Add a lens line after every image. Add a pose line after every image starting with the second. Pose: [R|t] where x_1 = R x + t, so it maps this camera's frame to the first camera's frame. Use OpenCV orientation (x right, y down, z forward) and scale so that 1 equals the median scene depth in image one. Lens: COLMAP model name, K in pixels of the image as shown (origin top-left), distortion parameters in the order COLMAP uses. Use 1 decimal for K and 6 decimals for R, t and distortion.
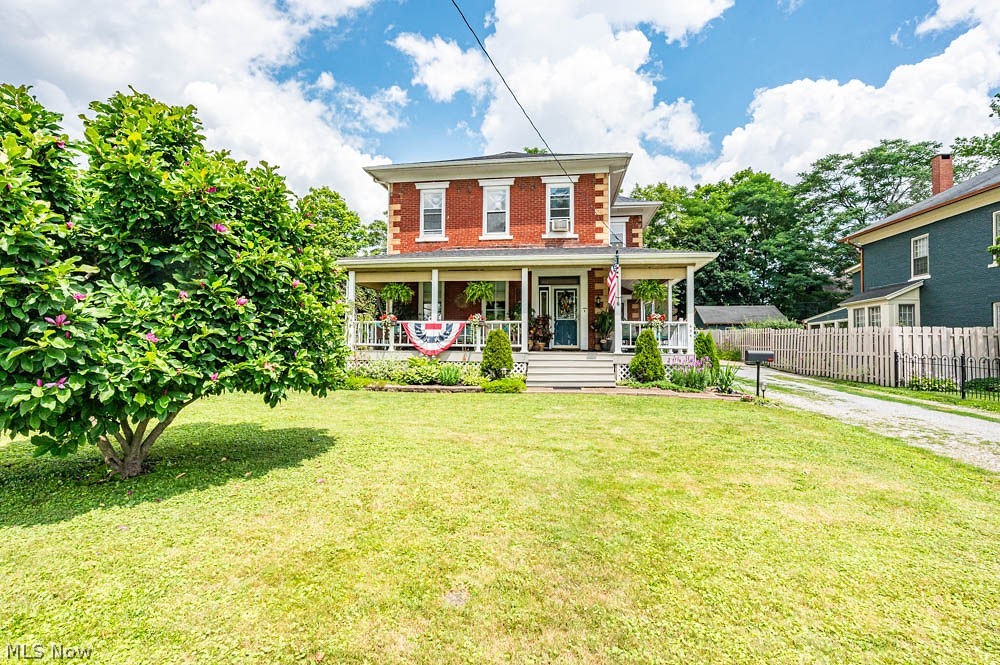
lens RADIAL K [[477.8, 0, 505.9], [0, 477.8, 330.0], [0, 0, 1]] dist [-0.001628, -0.000286]
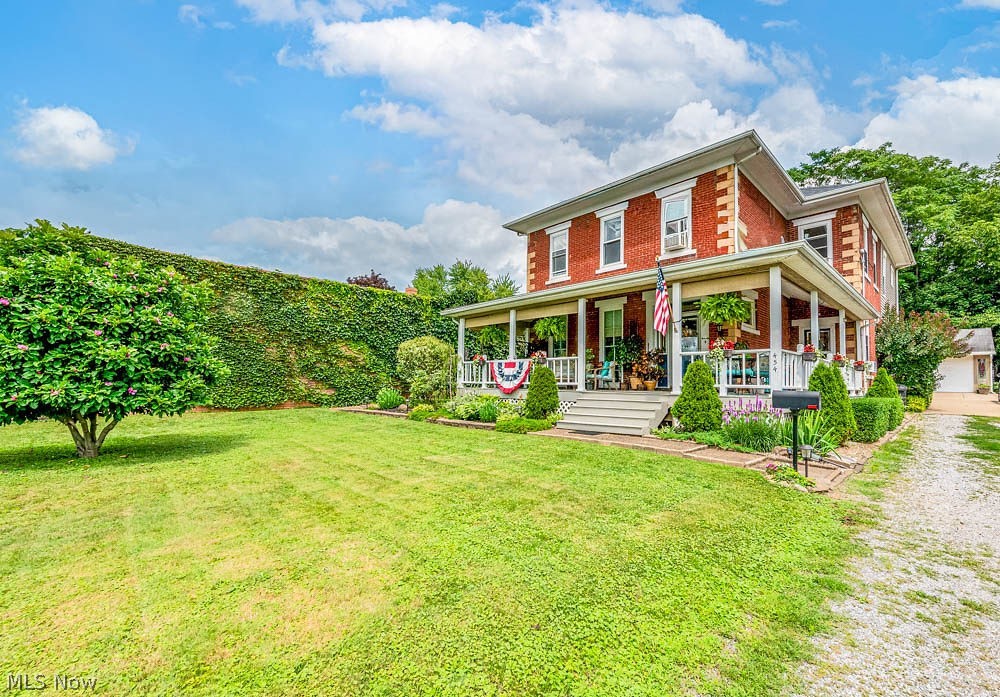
lens RADIAL K [[440.0, 0, 514.3], [0, 440.0, 365.7], [0, 0, 1]] dist [0.003210, 0.000210]
pose [[0.787859, -0.022683, -0.615437, 0.423756], [0.014026, 0.999723, -0.018890, 0.011721], [0.615696, 0.006250, 0.787959, 0.244368]]
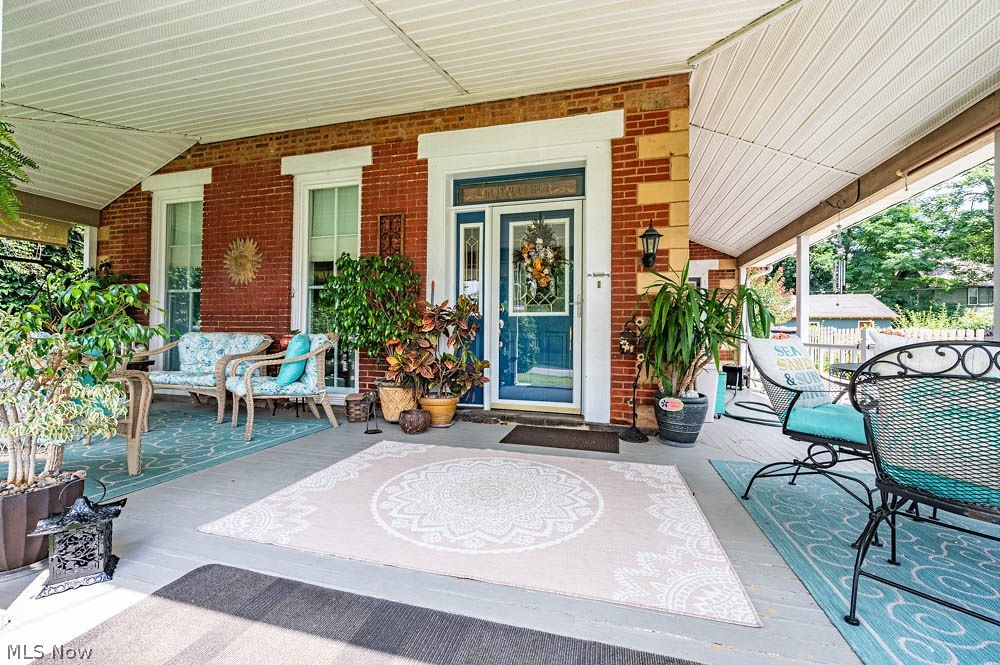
lens RADIAL K [[415.5, 0, 500.0], [0, 415.5, 332.5], [0, 0, 1]] dist [0.000691, 0.000023]
pose [[0.991673, 0.005475, -0.128662, 0.159620], [-0.001838, 0.999596, 0.028369, -0.021576], [0.128765, -0.027897, 0.991283, 0.863744]]
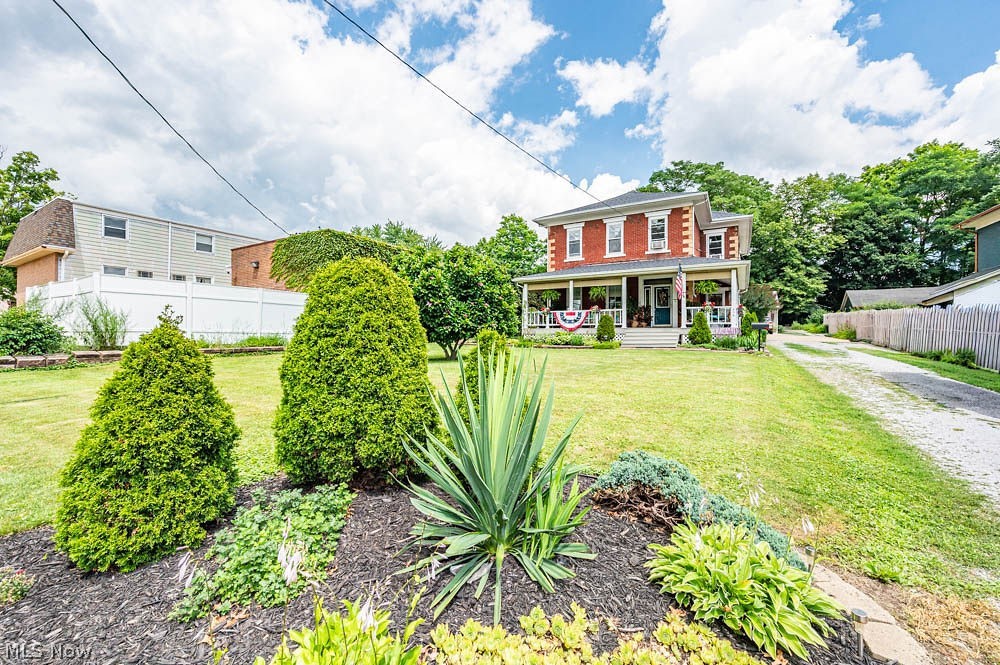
lens RADIAL K [[415.4, 0, 500.0], [0, 415.4, 332.5], [0, 0, 1]] dist [0.000823, -0.000002]
pose [[0.921528, -0.007794, -0.388234, 0.187648], [0.018445, 0.999549, 0.023717, 0.018972], [0.387873, -0.029017, 0.921256, -0.465132]]
